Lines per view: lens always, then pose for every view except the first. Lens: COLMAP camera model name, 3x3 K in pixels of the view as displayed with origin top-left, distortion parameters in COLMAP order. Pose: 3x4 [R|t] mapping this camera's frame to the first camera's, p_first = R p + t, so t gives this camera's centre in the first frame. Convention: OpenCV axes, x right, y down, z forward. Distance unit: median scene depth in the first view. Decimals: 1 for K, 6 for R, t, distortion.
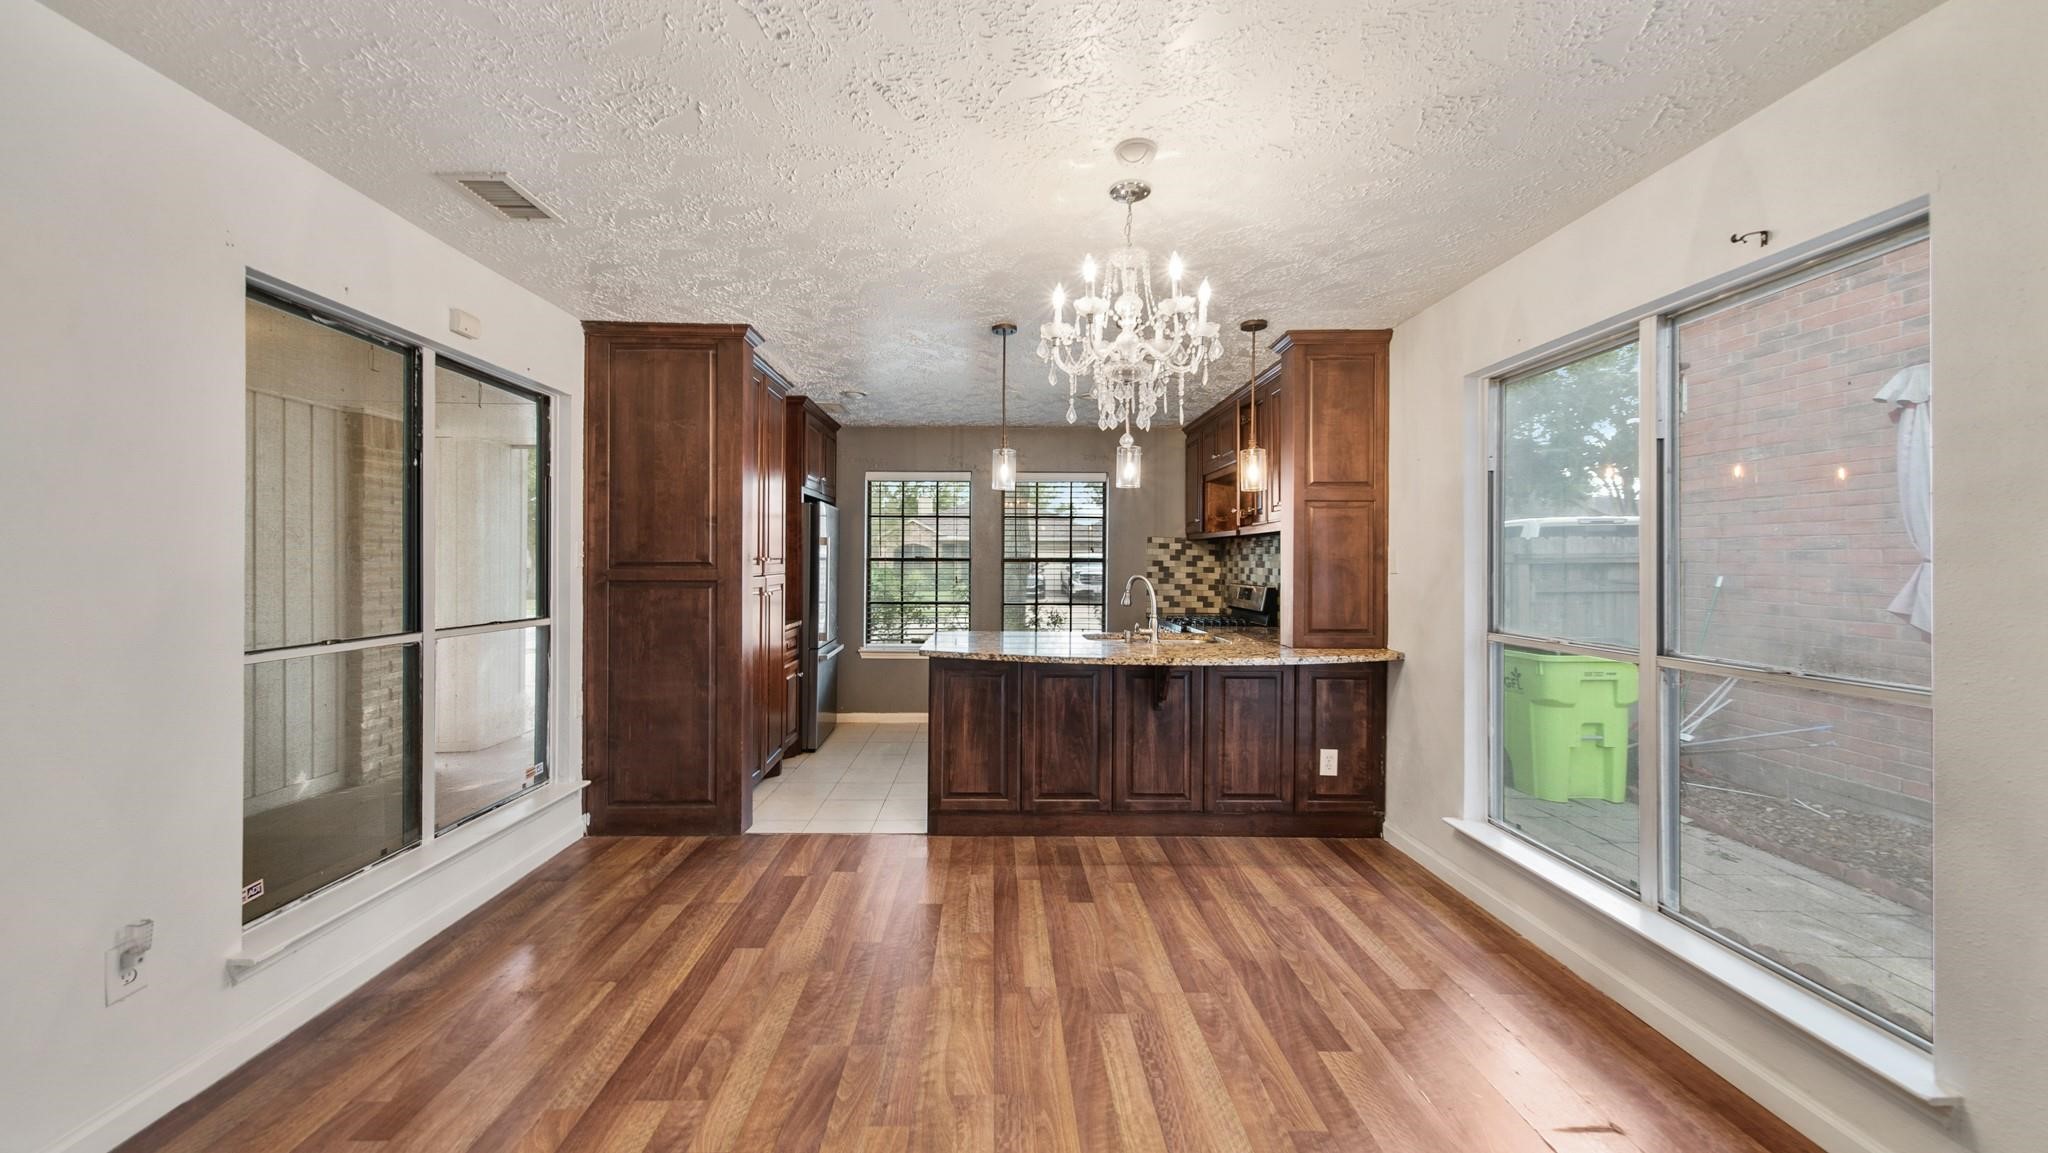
lens RADIAL K [[740.4, 0, 1012.7], [0, 740.4, 569.6], [0, 0, 1]] dist [0.009505, -0.000573]
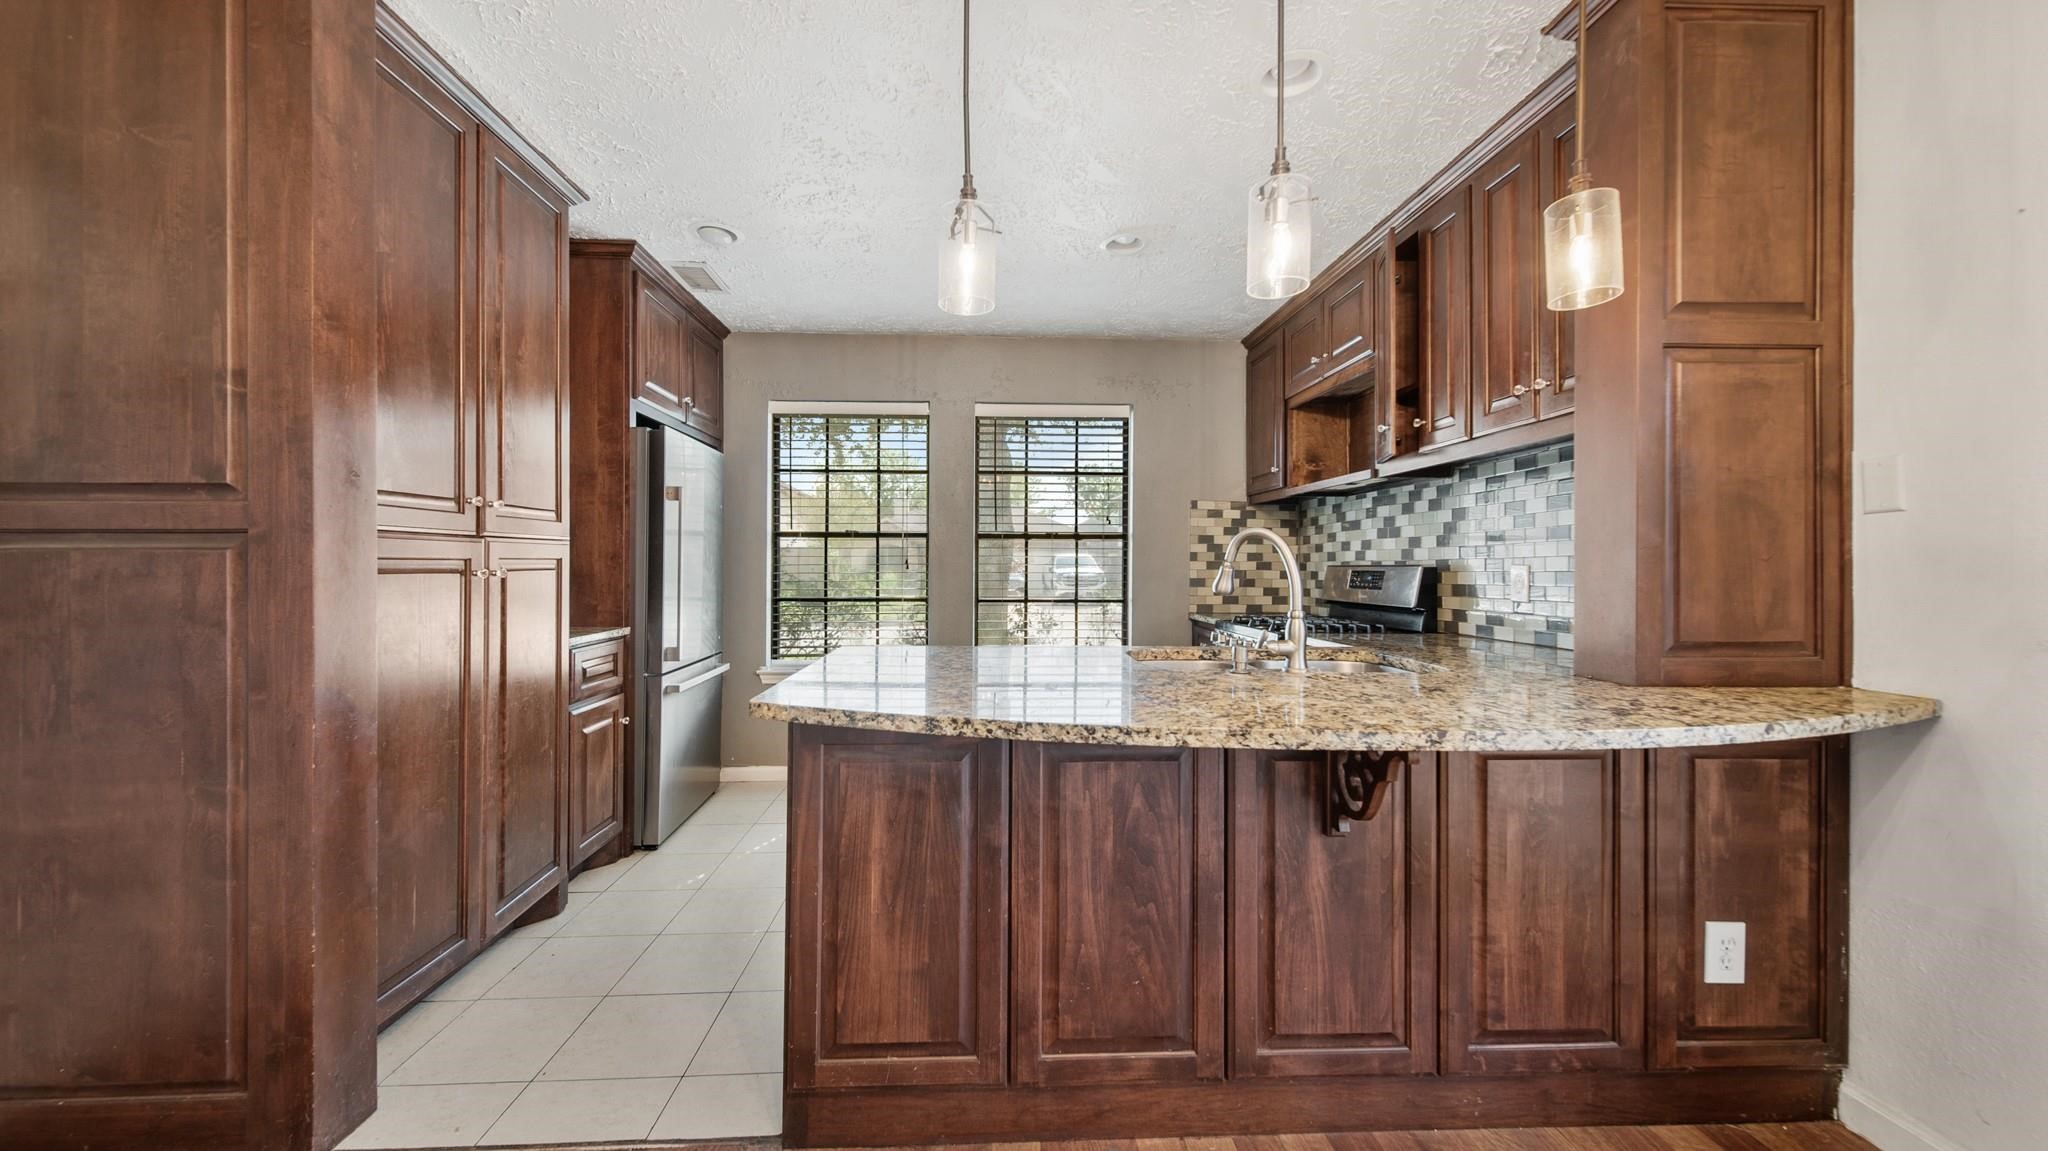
lens RADIAL K [[740.4, 0, 1021.3], [0, 740.4, 570.0], [0, 0, 1]] dist [0.009505, -0.000573]
pose [[0.999250, -0.001870, 0.038676, 0.002231], [0.002048, 0.999987, -0.004562, 0.039191], [-0.038667, 0.004638, 0.999241, 0.579400]]
